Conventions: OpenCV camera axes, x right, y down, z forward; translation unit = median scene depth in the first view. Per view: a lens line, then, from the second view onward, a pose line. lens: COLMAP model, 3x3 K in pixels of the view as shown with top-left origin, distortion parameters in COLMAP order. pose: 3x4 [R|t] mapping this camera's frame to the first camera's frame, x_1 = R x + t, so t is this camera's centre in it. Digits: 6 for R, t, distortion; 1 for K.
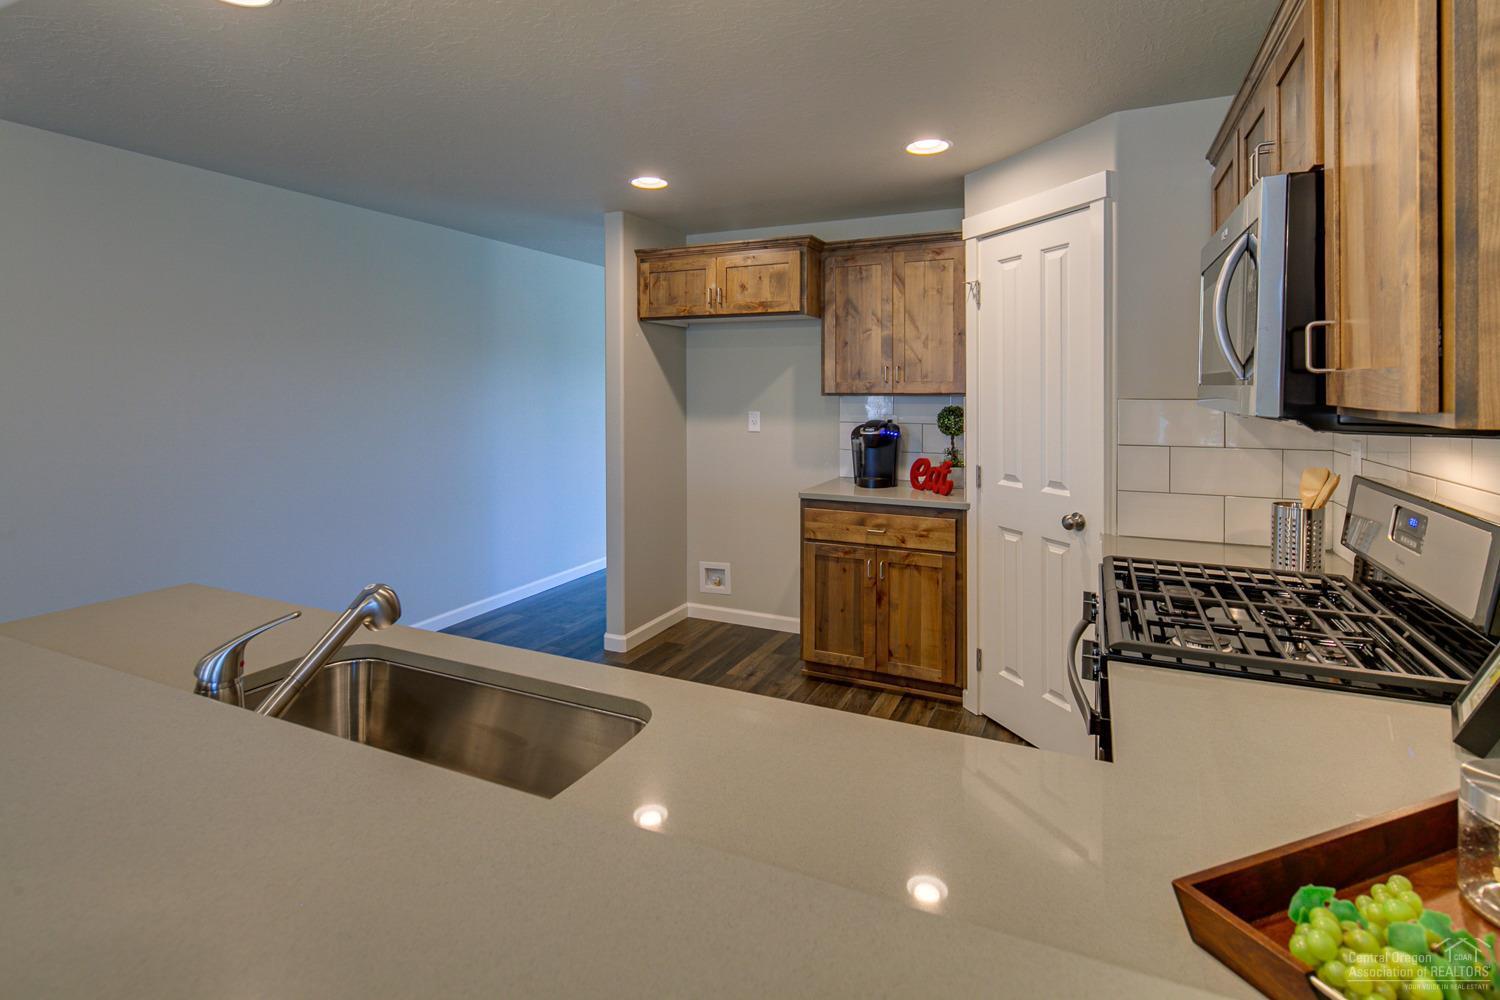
lens RADIAL K [[734.3, 0, 759.2], [0, 734.3, 391.7], [0, 0, 1]] dist [0.002232, -0.005112]
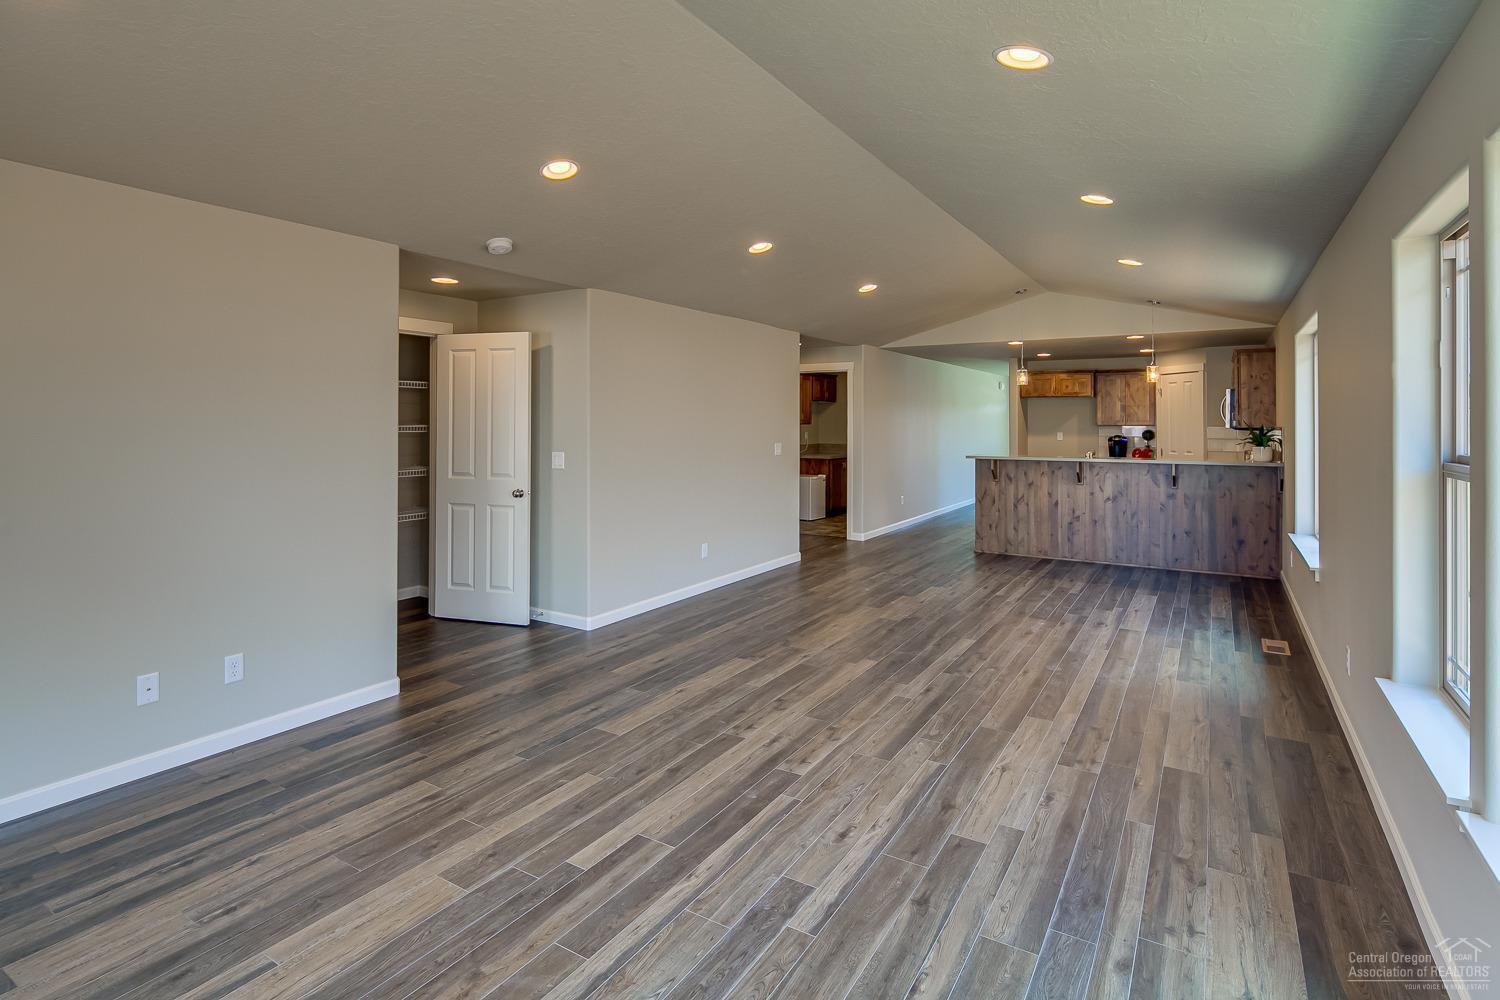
lens RADIAL K [[734.3, 0, 780.9], [0, 734.3, 423.4], [0, 0, 1]] dist [0.002232, -0.005112]
pose [[0.994338, -0.000035, -0.106268, -0.847846], [-0.001030, 0.999950, -0.009970, 0.025820], [0.106263, 0.010023, 0.994288, -1.970193]]
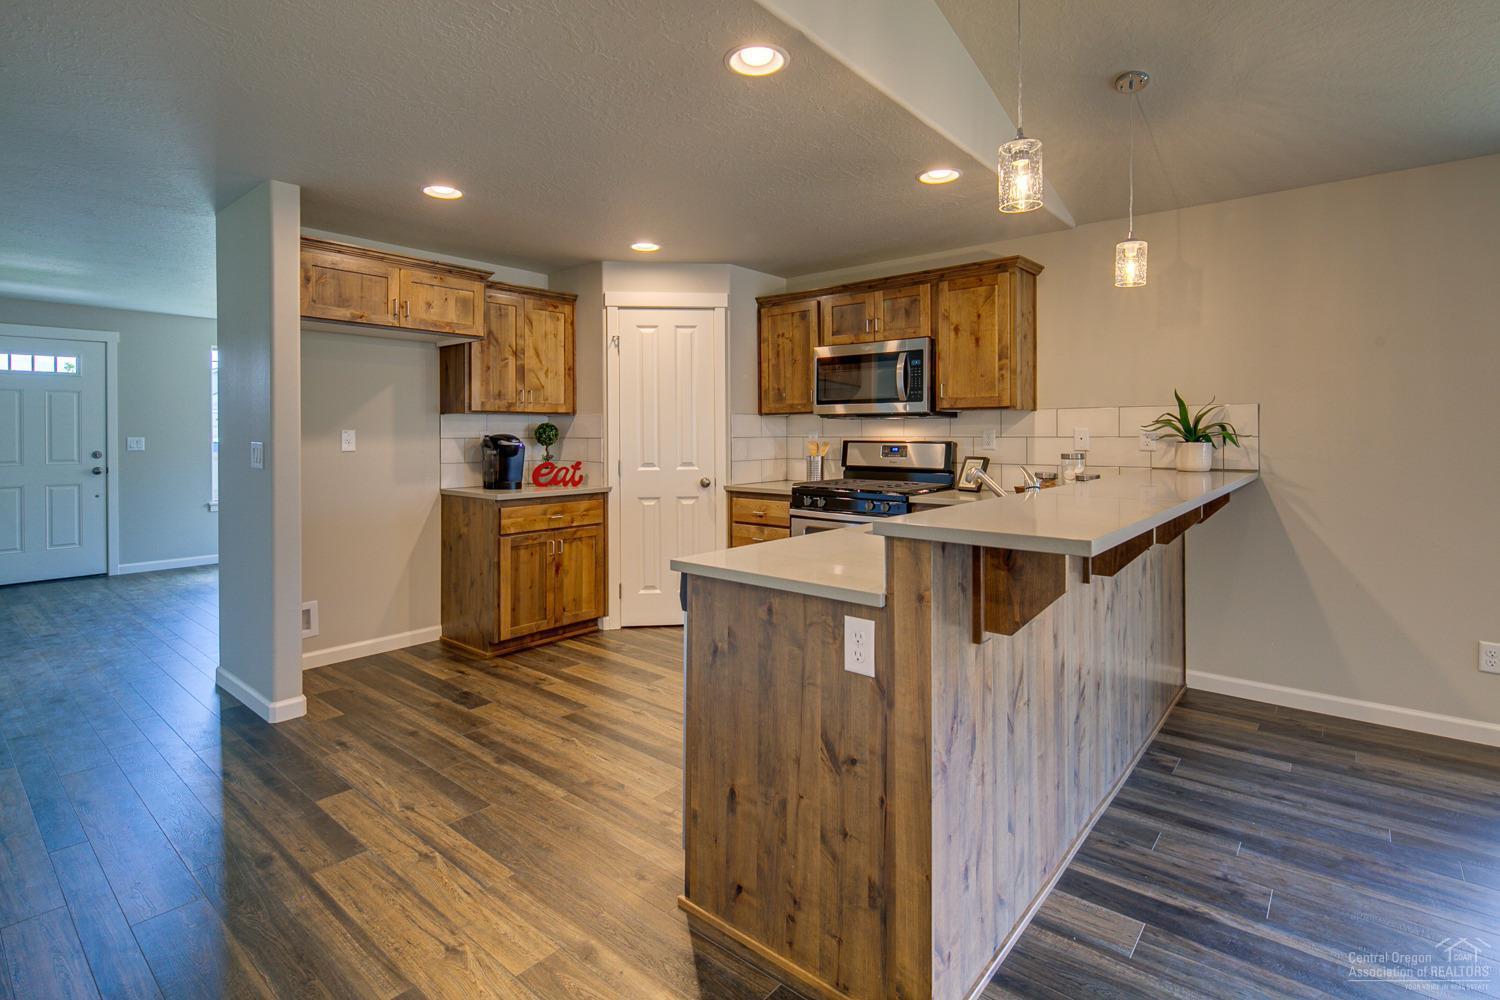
lens RADIAL K [[734.3, 0, 719.5], [0, 734.3, 431.4], [0, 0, 1]] dist [0.002232, -0.005112]
pose [[0.284343, 0.003204, 0.958717, -0.946624], [0.007180, 0.999959, -0.005471, 0.046062], [-0.958696, 0.008439, 0.284308, 0.340496]]
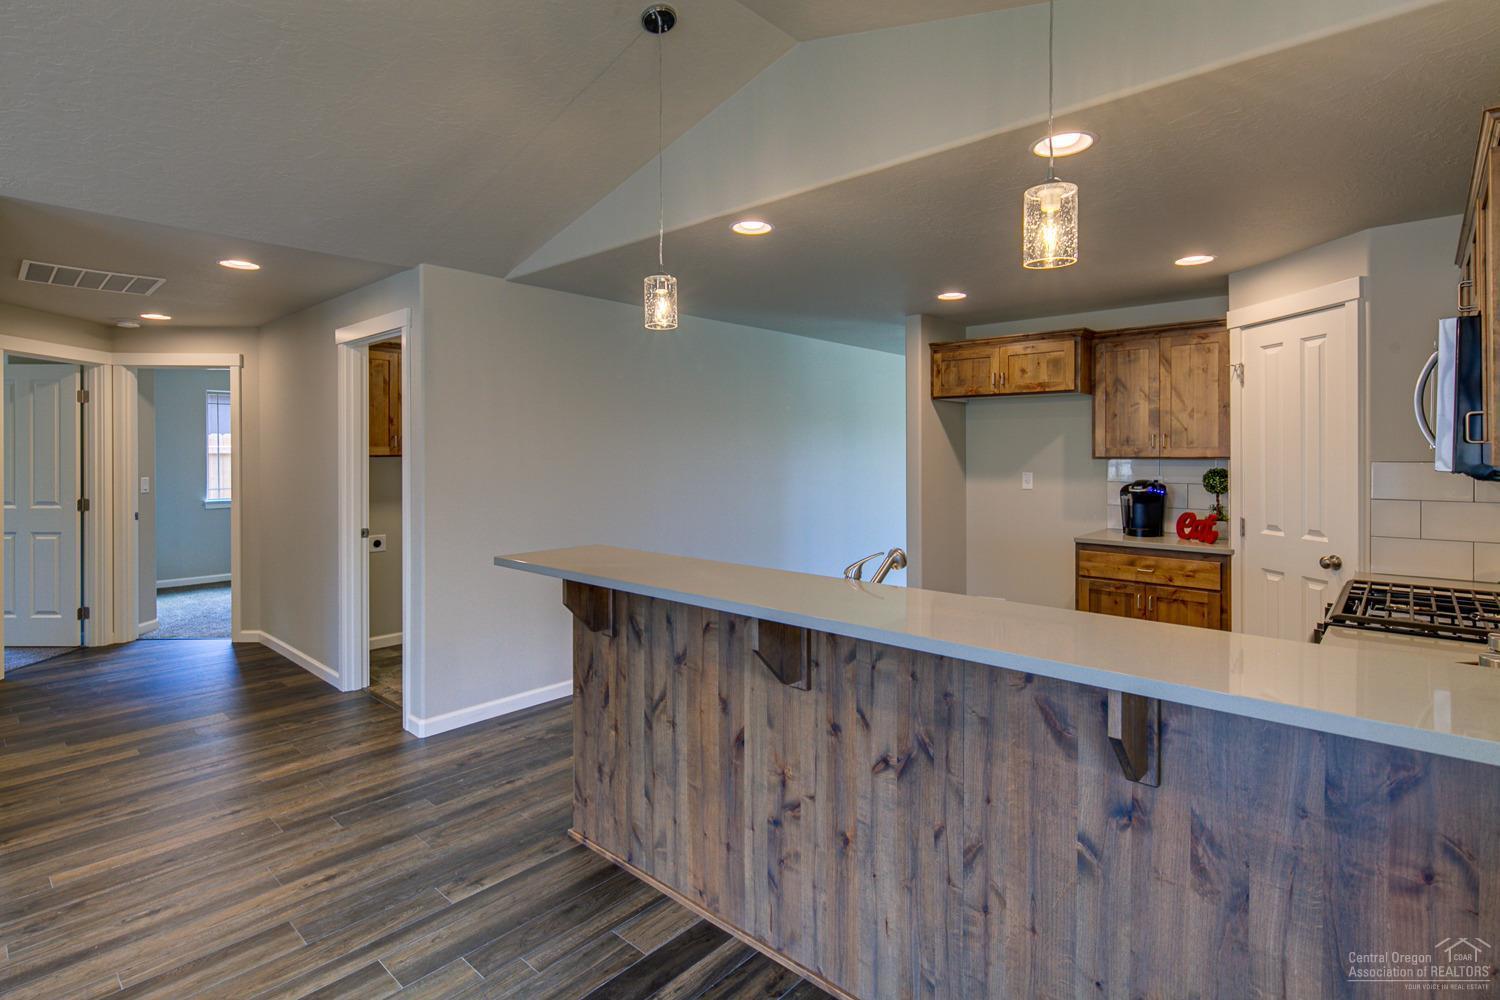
lens RADIAL K [[734.3, 0, 747.6], [0, 734.3, 453.2], [0, 0, 1]] dist [0.002232, -0.005112]
pose [[0.950842, 0.000568, -0.309677, -0.085540], [-0.001916, 0.999990, -0.004051, 0.001722], [0.309672, 0.004446, 0.950833, -0.340381]]
